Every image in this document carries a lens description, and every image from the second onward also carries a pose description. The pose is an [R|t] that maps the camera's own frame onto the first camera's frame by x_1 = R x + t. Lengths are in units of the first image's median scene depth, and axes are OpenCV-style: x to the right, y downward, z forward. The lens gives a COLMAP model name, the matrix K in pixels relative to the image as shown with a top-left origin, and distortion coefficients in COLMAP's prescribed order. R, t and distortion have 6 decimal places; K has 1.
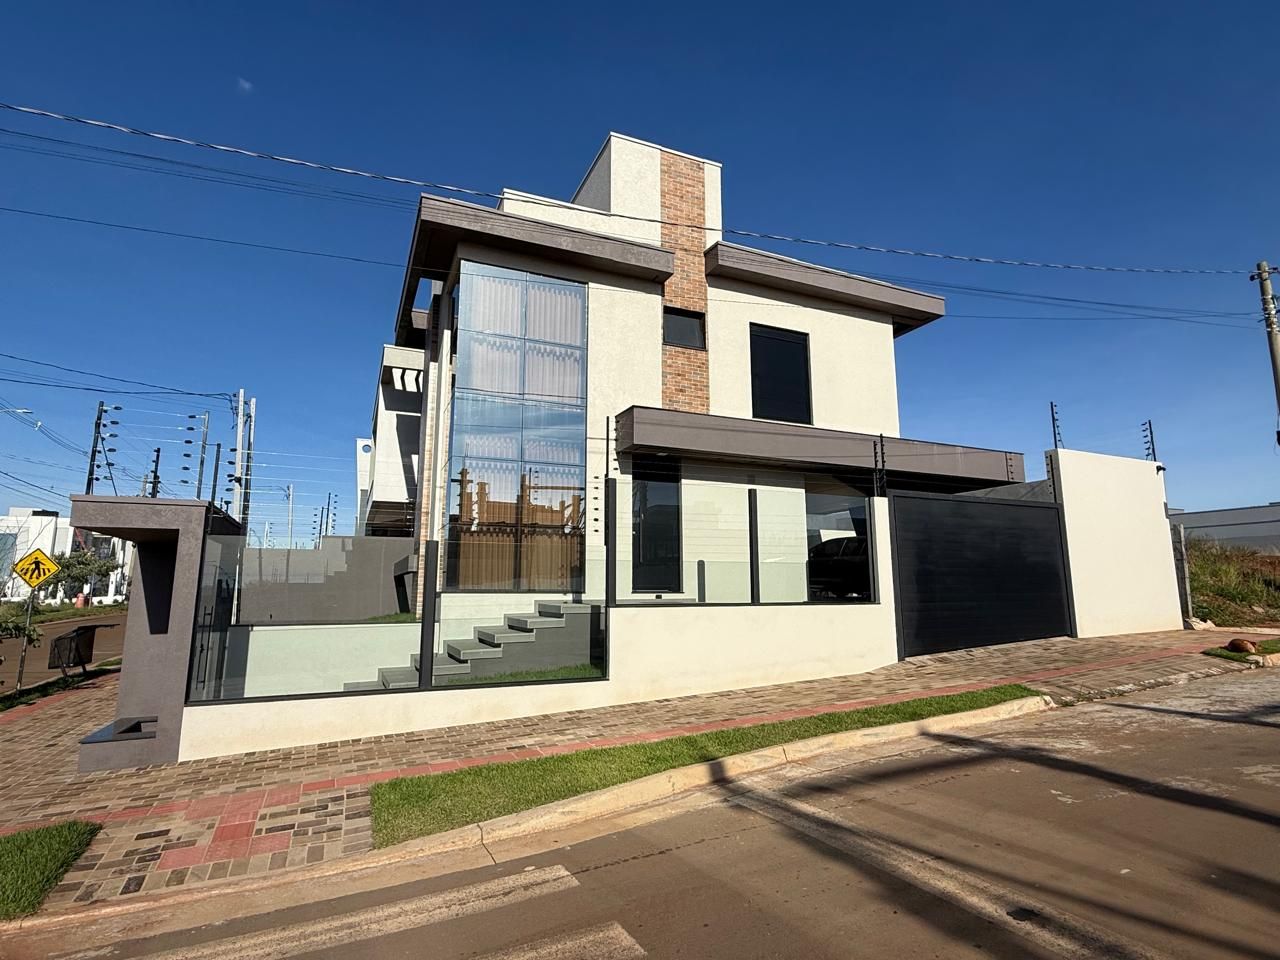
lens RADIAL K [[656.4, 0, 643.0], [0, 656.4, 482.5], [0, 0, 1]] dist [0.005077, -0.000217]
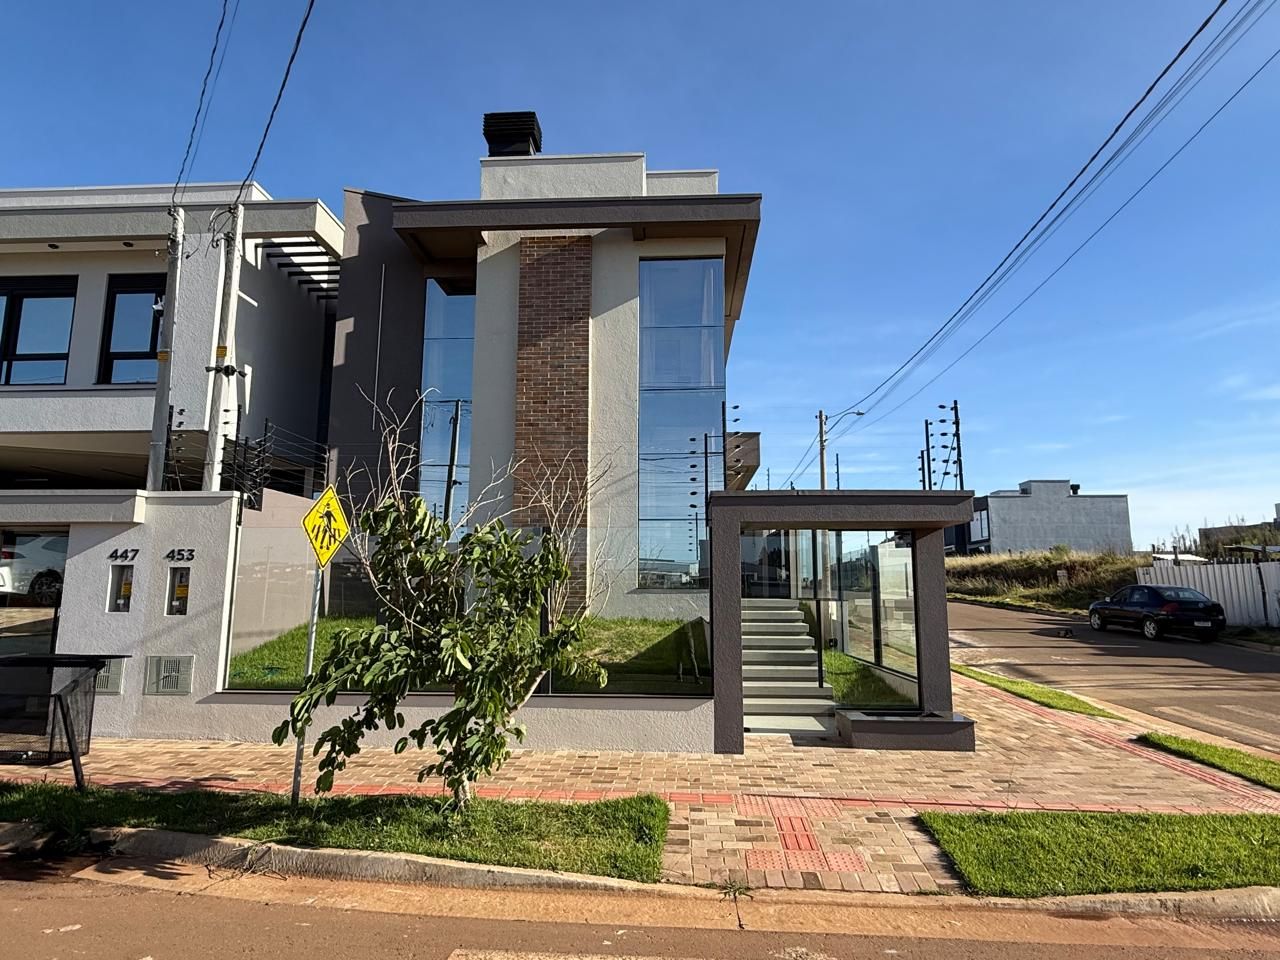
lens RADIAL K [[735.6, 0, 637.4], [0, 735.6, 477.7], [0, 0, 1]] dist [0.002897, -0.000804]
pose [[0.469744, 0.139918, 0.871644, -1.231372], [-0.151345, 0.985506, -0.076633, 0.096941], [-0.869733, -0.095921, 0.484112, 0.521076]]
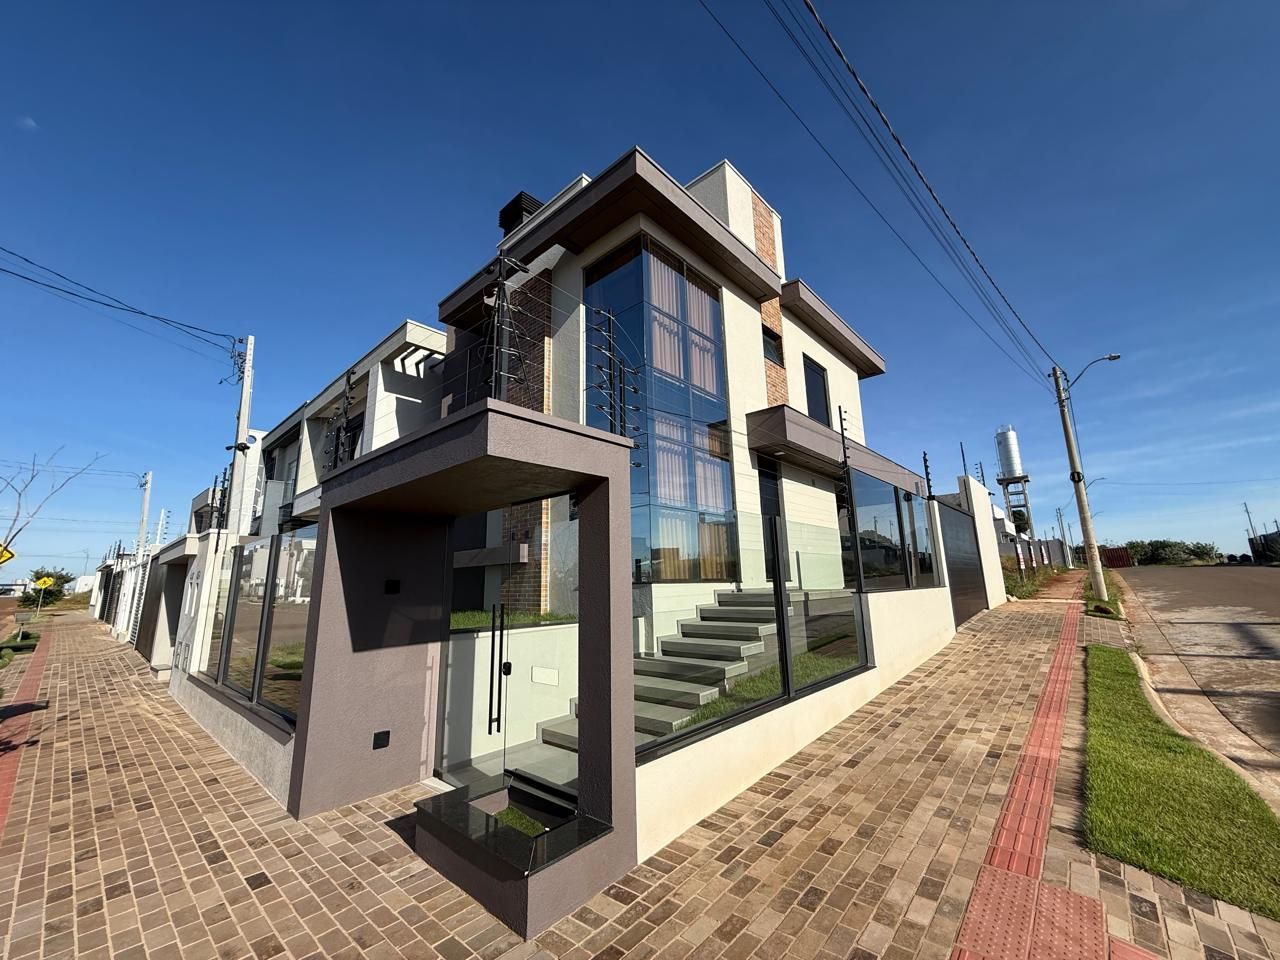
lens RADIAL K [[506.9, 0, 640.0], [0, 506.9, 480.0], [0, 0, 1]] dist [0.002018, -0.000137]
pose [[0.917673, 0.062551, 0.392383, -0.529982], [-0.044379, 0.997487, -0.055223, 0.060093], [-0.394851, 0.033263, 0.918143, 0.330502]]
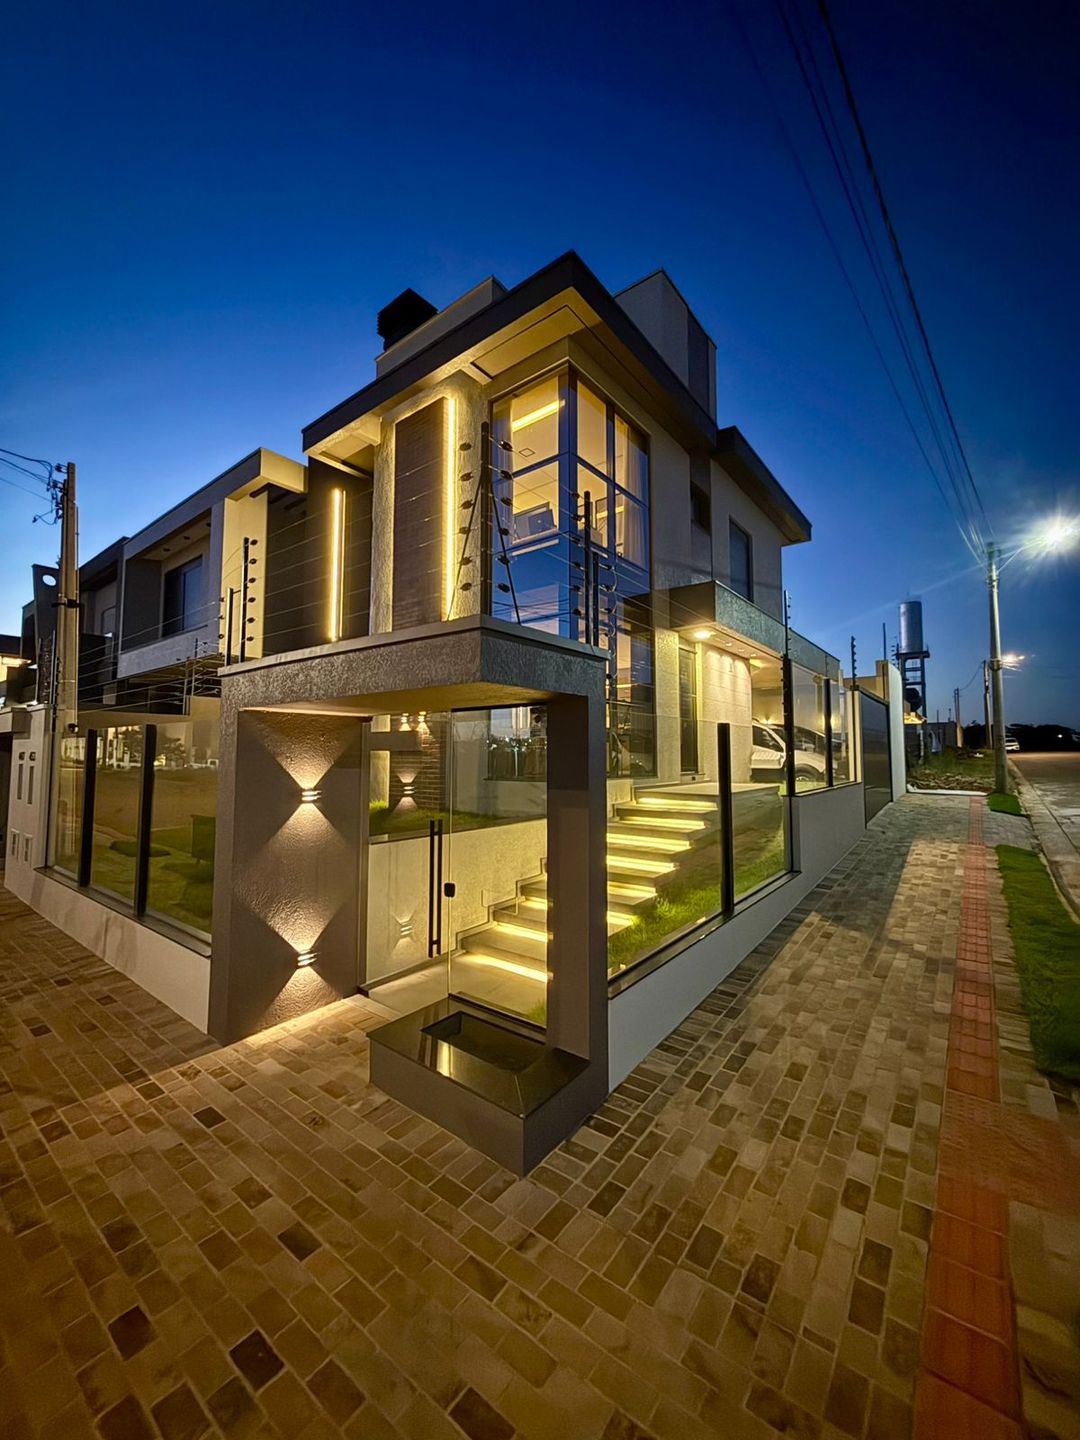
lens RADIAL K [[569.8, 0, 546.1], [0, 569.8, 716.3], [0, 0, 1]] dist [-0.000548, -0.000226]
pose [[0.884648, 0.033910, 0.465024, -0.586900], [-0.078204, 0.994014, 0.076288, 0.032894], [-0.459653, -0.103855, 0.882005, 0.357958]]
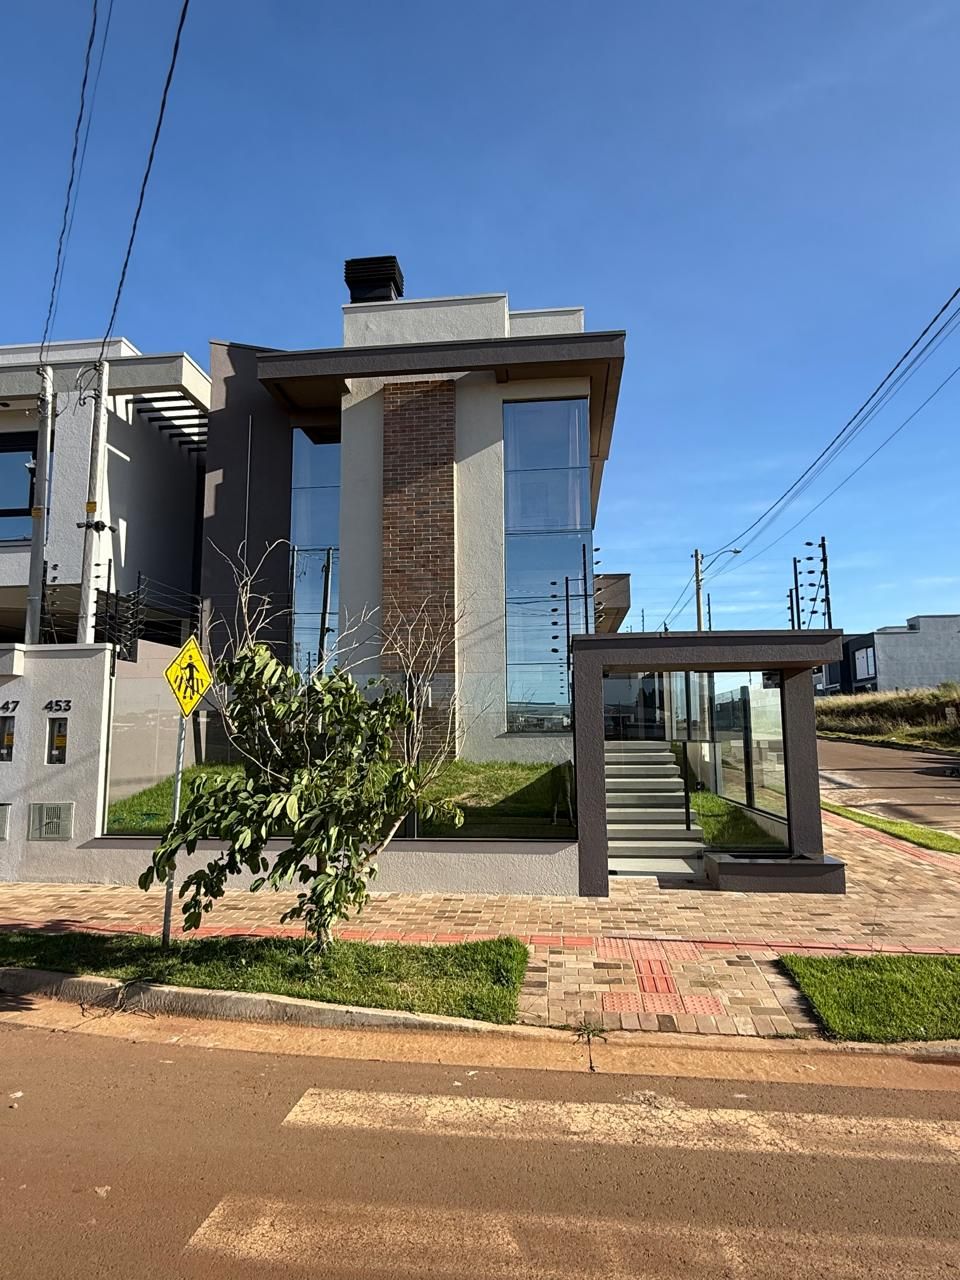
lens RADIAL K [[734.4, 0, 480.0], [0, 734.4, 640.0], [0, 0, 1]] dist [-0.000222, 0.000921]
pose [[0.514757, 0.108792, 0.850406, -1.221993], [-0.135853, 0.989734, -0.044383, 0.093055], [-0.846504, -0.092684, 0.524252, 0.507561]]
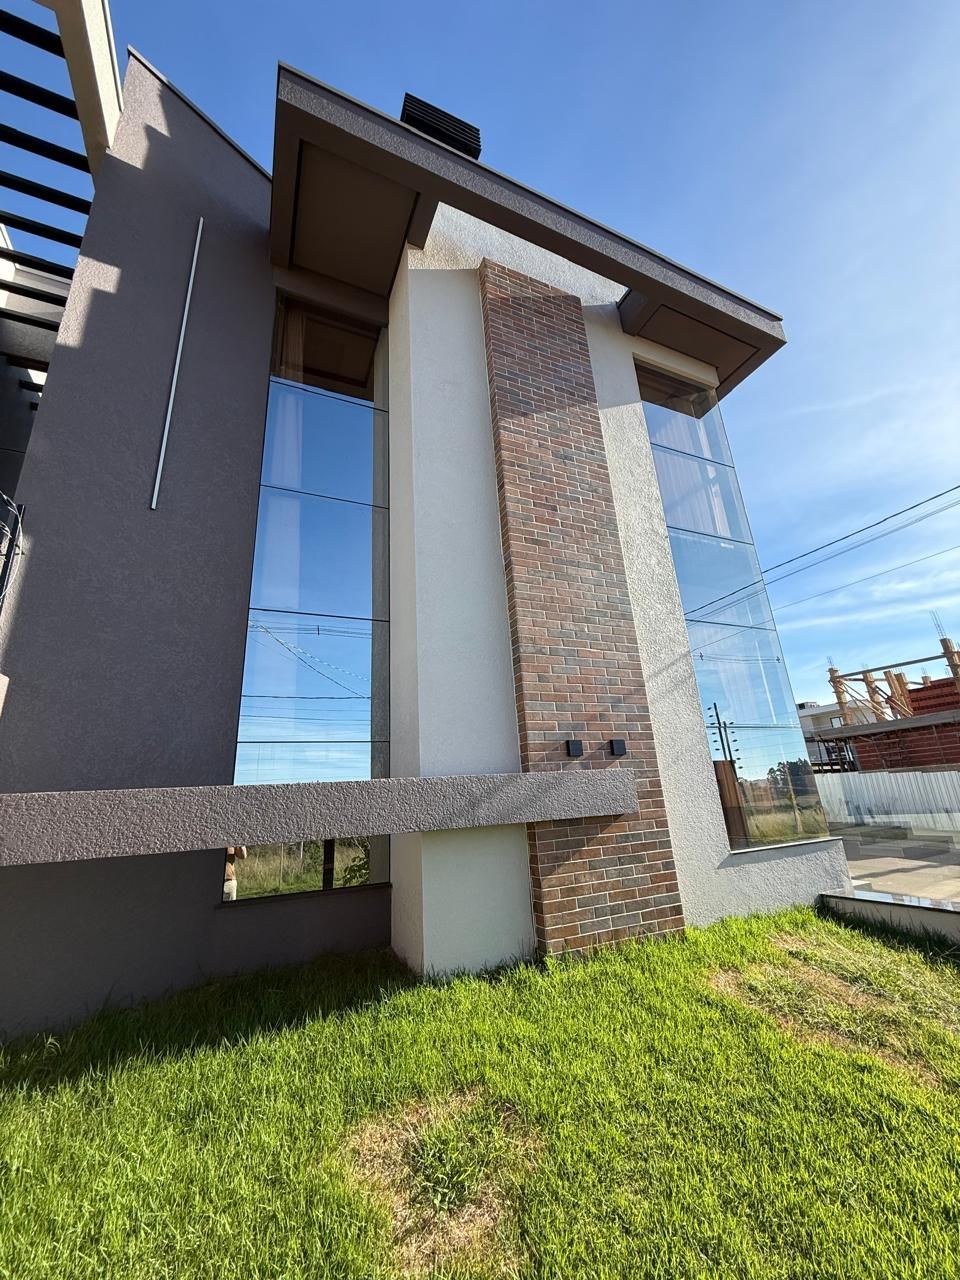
lens RADIAL K [[506.9, 0, 483.9], [0, 506.9, 639.7], [0, 0, 1]] dist [0.002018, -0.000137]
pose [[-0.002752, 0.315118, 0.949048, -0.728592], [-0.102775, 0.943937, -0.313719, 0.157479], [-0.994701, -0.098401, 0.029788, 1.196693]]
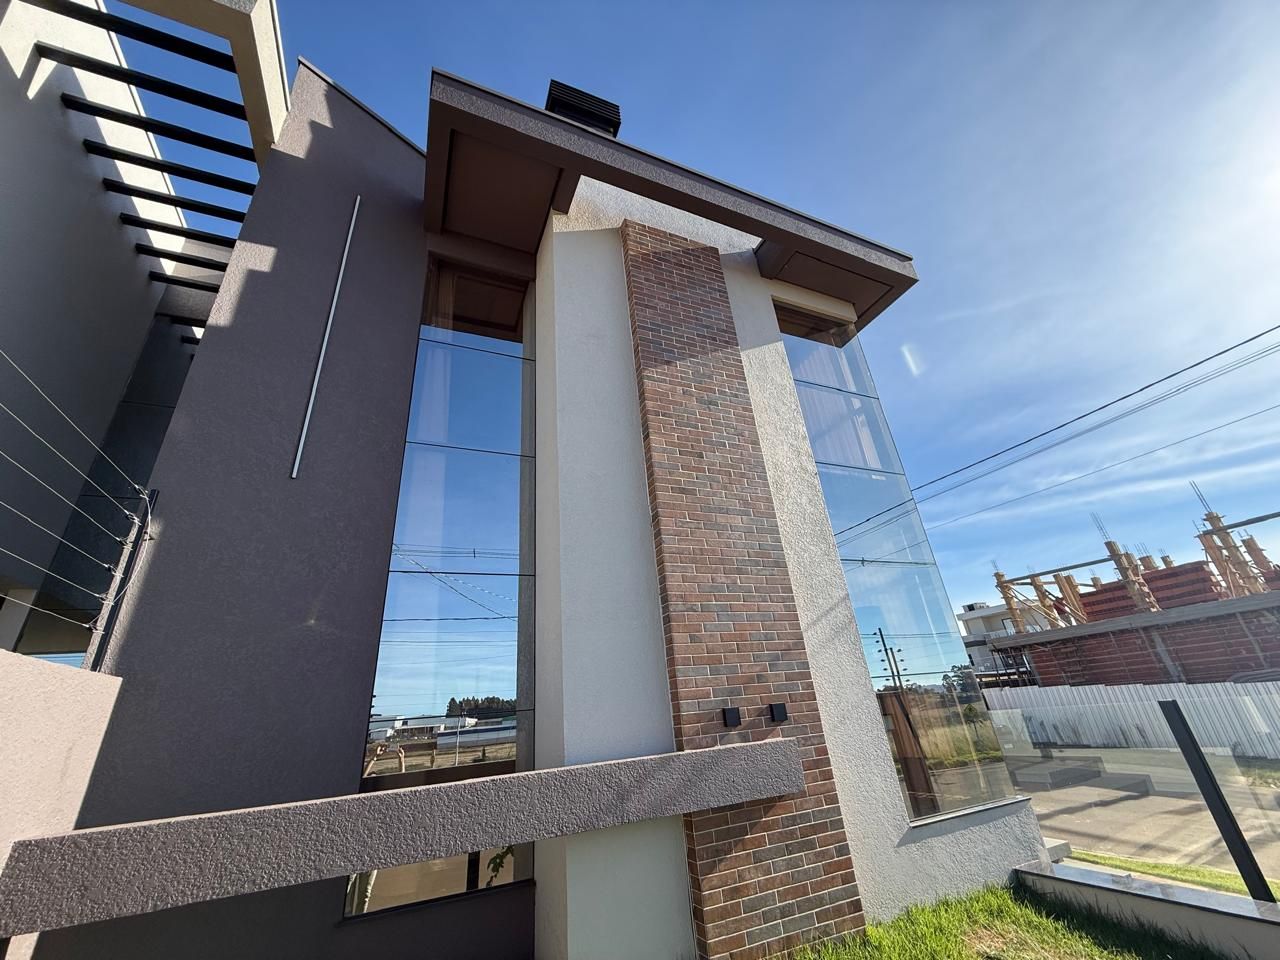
lens RADIAL K [[506.9, 0, 640.0], [0, 506.9, 480.0], [0, 0, 1]] dist [0.002018, -0.000137]
pose [[0.011507, 0.429216, 0.903128, -0.733381], [-0.078570, 0.900784, -0.427101, 0.119678], [-0.996842, -0.066044, 0.044089, 1.192031]]
